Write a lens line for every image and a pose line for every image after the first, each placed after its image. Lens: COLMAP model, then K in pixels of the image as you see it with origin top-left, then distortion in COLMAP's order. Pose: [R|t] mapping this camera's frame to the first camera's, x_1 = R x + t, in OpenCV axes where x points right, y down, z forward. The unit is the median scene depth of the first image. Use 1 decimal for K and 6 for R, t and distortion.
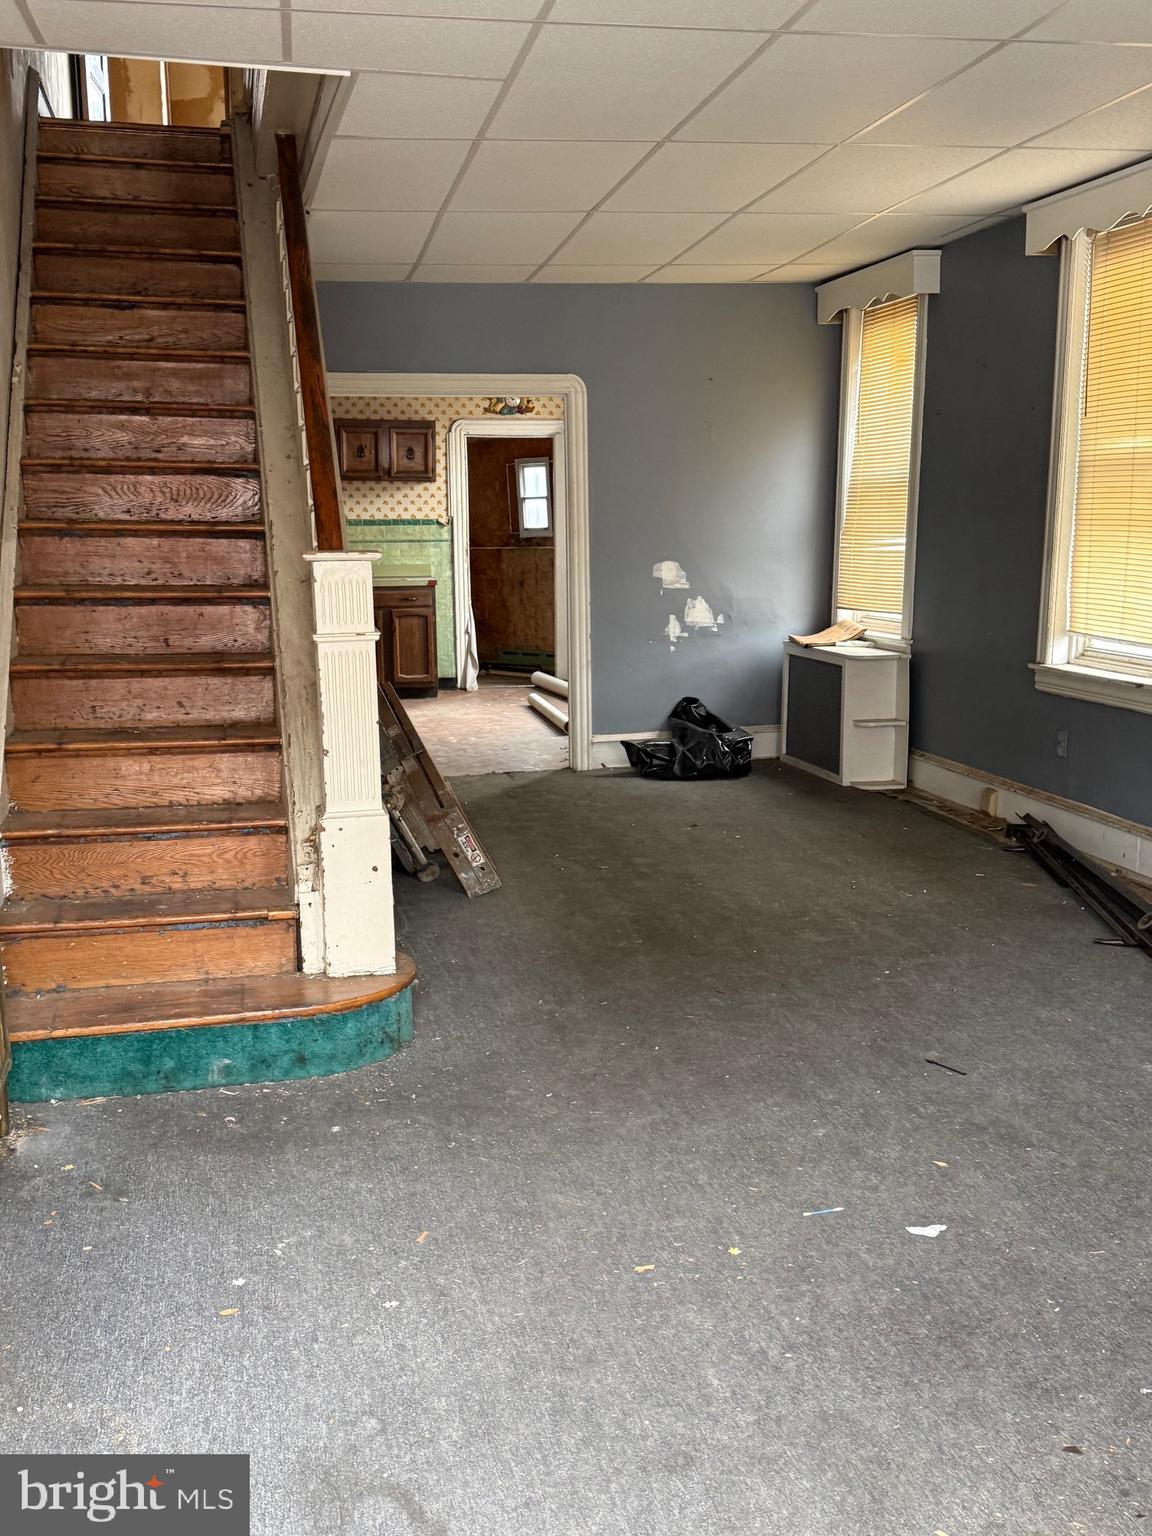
lens RADIAL K [[1477.1, 0, 581.4], [0, 1477.1, 769.6], [0, 0, 1]] dist [0.036453, 0.000000]
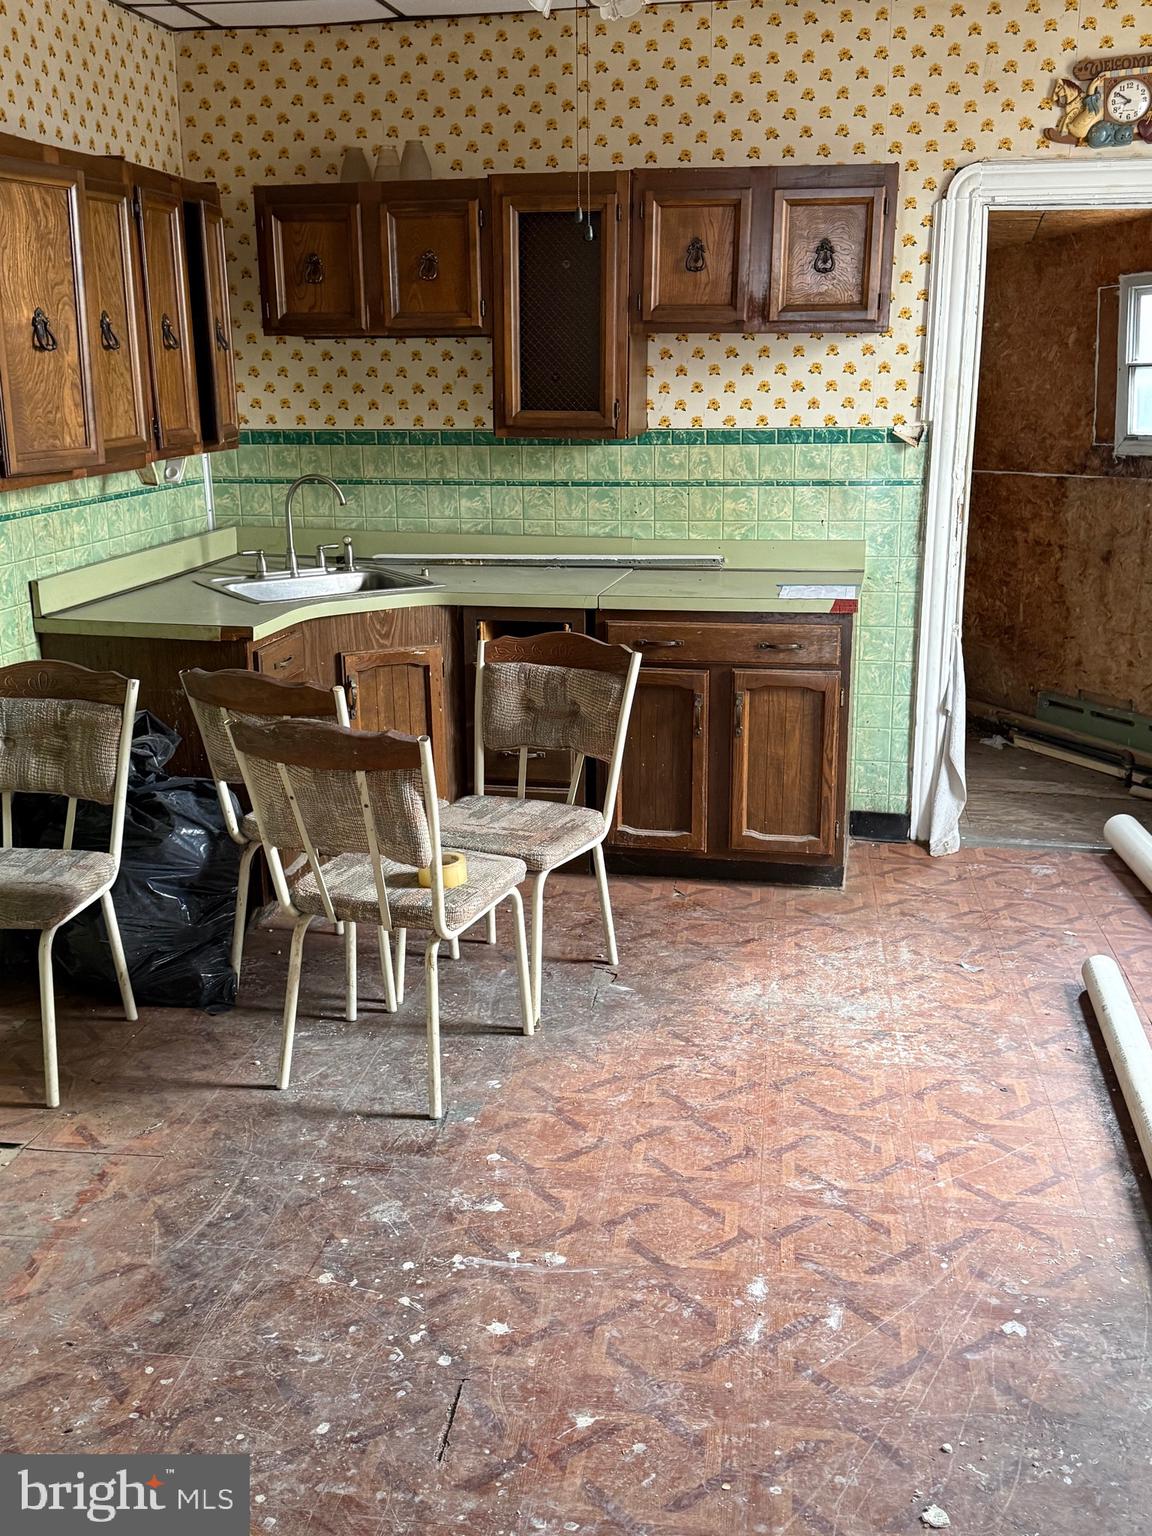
lens RADIAL K [[1477.1, 0, 570.6], [0, 1477.1, 776.5], [0, 0, 1]] dist [0.036453, 0.000000]
pose [[0.924649, 0.098415, -0.367884, -0.020976], [-0.061066, 0.991847, 0.111851, -0.115969], [0.375892, -0.080958, 0.923120, 0.592864]]
